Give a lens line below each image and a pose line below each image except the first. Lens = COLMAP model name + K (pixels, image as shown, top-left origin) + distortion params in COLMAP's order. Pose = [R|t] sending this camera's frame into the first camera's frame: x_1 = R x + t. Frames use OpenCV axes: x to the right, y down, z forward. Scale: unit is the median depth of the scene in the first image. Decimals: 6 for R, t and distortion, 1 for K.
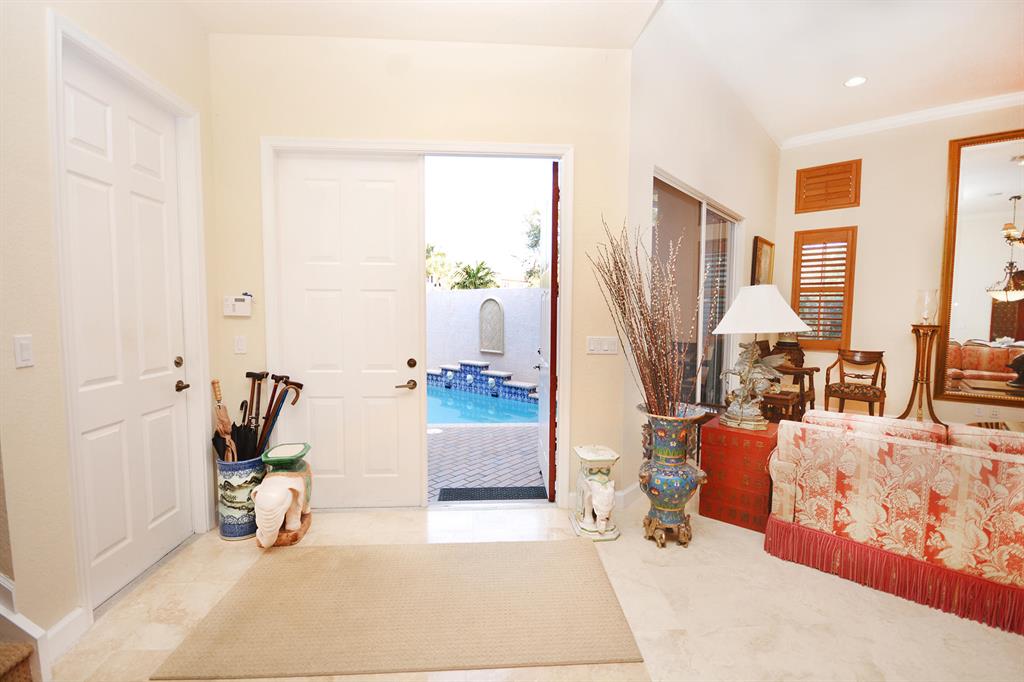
lens RADIAL K [[455.8, 0, 512.0], [0, 455.8, 341.0], [0, 0, 1]] dist [-0.003484, -0.000127]
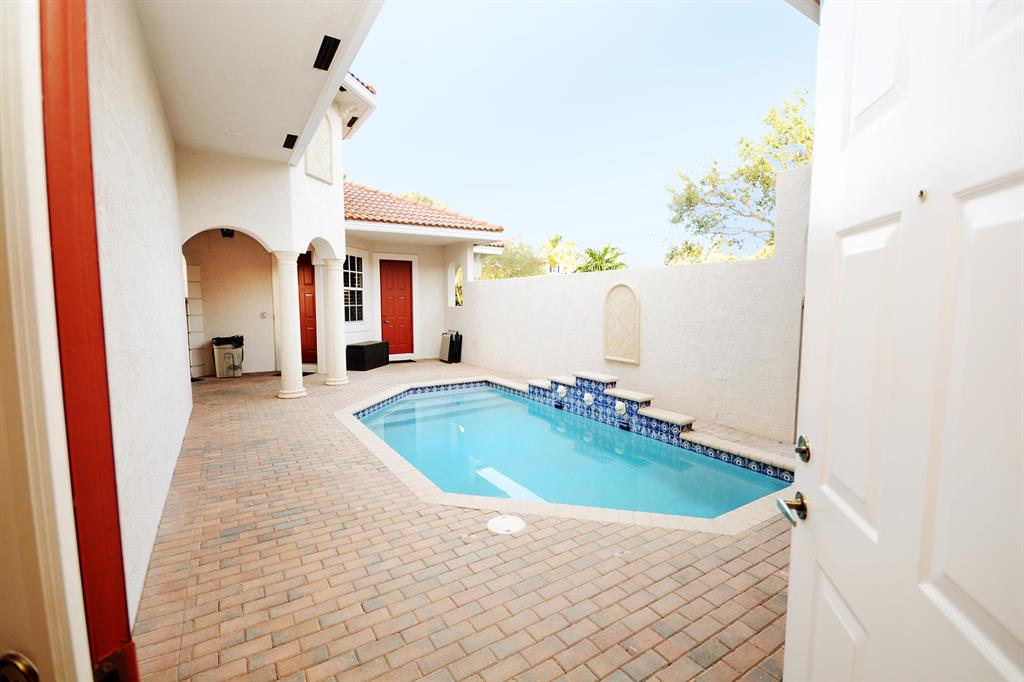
lens RADIAL K [[455.8, 0, 512.0], [0, 455.8, 341.0], [0, 0, 1]] dist [-0.003484, -0.000127]
pose [[0.961113, 0.018115, -0.275559, -0.014058], [-0.012745, 0.999693, 0.021267, -0.020043], [0.275860, -0.016928, 0.961049, 0.296373]]
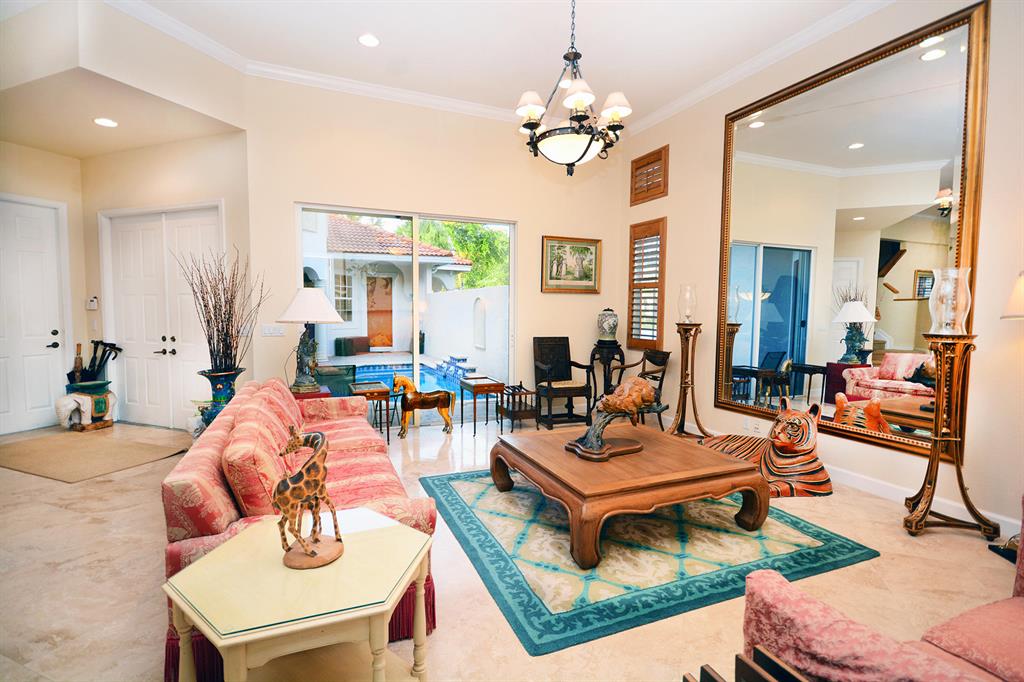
lens RADIAL K [[487.2, 0, 512.0], [0, 487.2, 341.0], [0, 0, 1]] dist [-0.003618, -0.000325]
pose [[0.903078, 0.030524, -0.428390, 0.551758], [-0.031927, 0.999483, 0.003912, 0.003001], [0.428288, 0.010144, 0.903586, -0.014171]]
